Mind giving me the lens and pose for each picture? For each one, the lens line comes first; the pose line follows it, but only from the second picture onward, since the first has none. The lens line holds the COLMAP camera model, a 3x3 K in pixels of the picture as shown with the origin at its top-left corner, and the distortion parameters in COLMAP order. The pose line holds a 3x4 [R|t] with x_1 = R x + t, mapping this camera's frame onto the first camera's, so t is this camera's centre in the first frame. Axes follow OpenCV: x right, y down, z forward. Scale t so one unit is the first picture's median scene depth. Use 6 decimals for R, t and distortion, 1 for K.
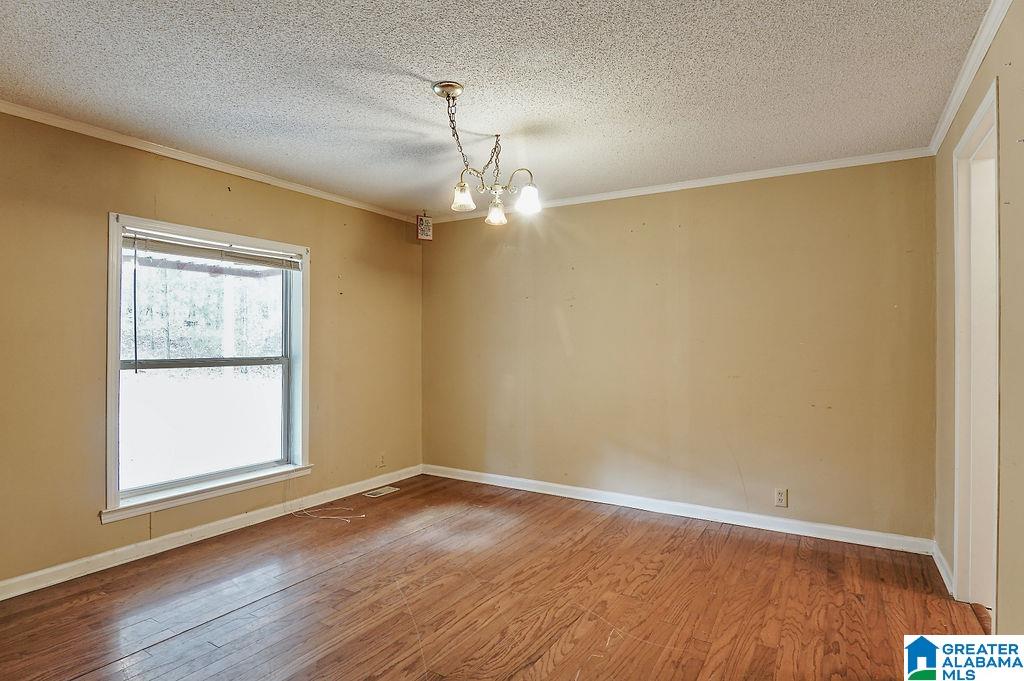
lens RADIAL K [[551.6, 0, 511.3], [0, 551.6, 339.2], [0, 0, 1]] dist [-0.017228, -0.001276]
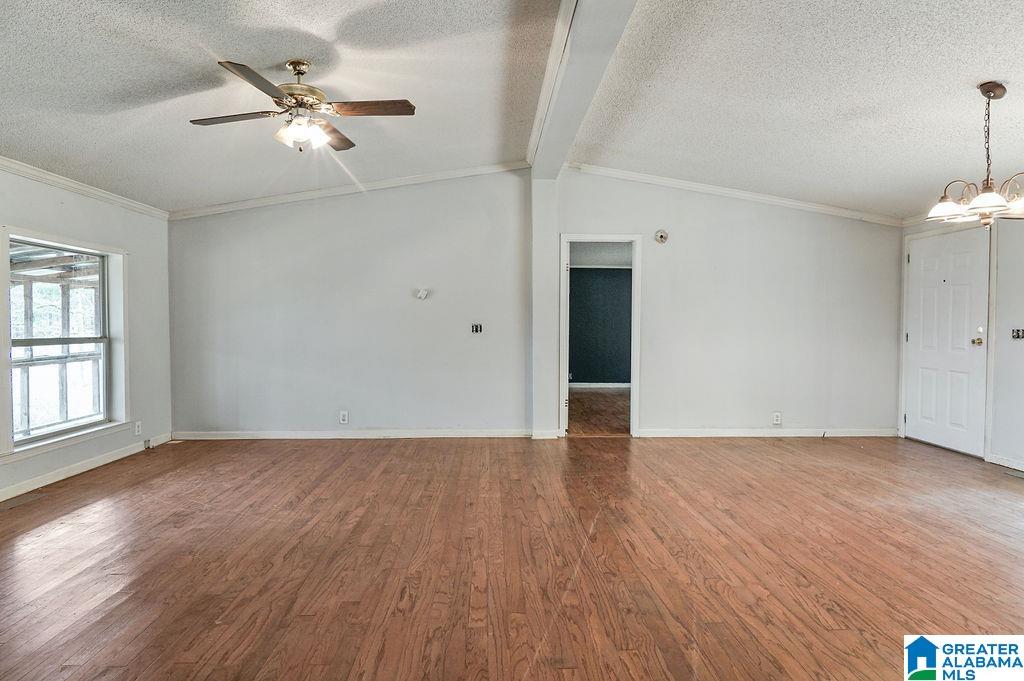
lens RADIAL K [[551.6, 0, 506.7], [0, 551.6, 340.2], [0, 0, 1]] dist [-0.017228, -0.001276]
pose [[0.842862, -0.003138, 0.538121, -0.316256], [-0.013376, 0.999552, 0.026780, -0.007064], [-0.537964, -0.029770, 0.842442, -0.543201]]
